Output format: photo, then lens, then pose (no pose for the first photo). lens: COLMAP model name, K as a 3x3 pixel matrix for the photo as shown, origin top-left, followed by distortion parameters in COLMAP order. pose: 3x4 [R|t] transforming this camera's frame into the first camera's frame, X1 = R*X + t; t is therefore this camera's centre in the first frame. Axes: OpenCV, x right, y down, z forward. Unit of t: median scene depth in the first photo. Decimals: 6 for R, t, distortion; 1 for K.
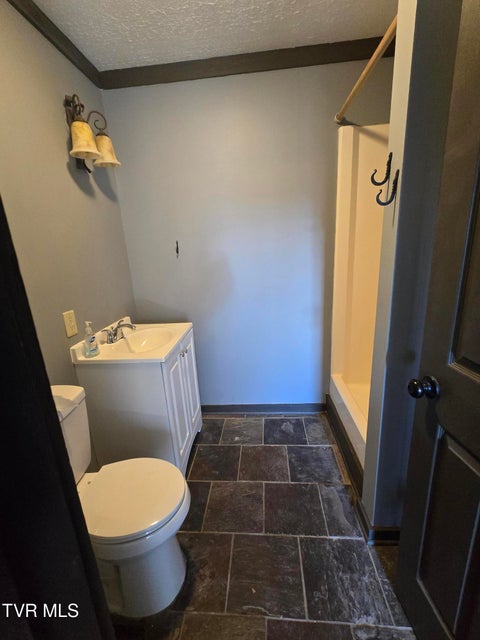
lens RADIAL K [[280.7, 0, 238.8], [0, 280.7, 318.9], [0, 0, 1]] dist [0.000904, 0.001467]
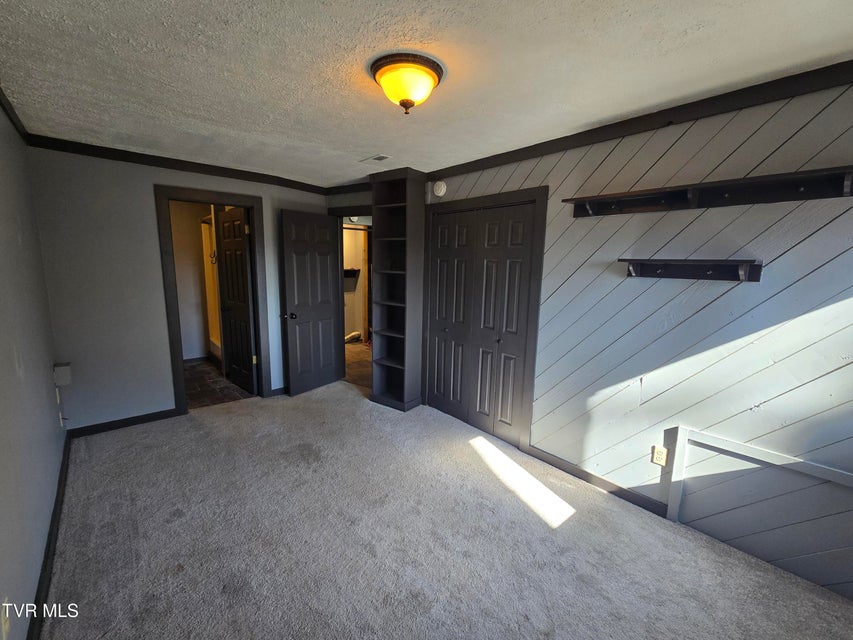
lens RADIAL K [[374.1, 0, 425.3], [0, 374.1, 321.9], [0, 0, 1]] dist [0.000904, 0.001467]
pose [[0.706899, -0.034403, 0.706477, -0.579406], [0.123565, 0.989464, -0.075455, 0.620437], [-0.696437, 0.140635, 0.703702, -2.451958]]
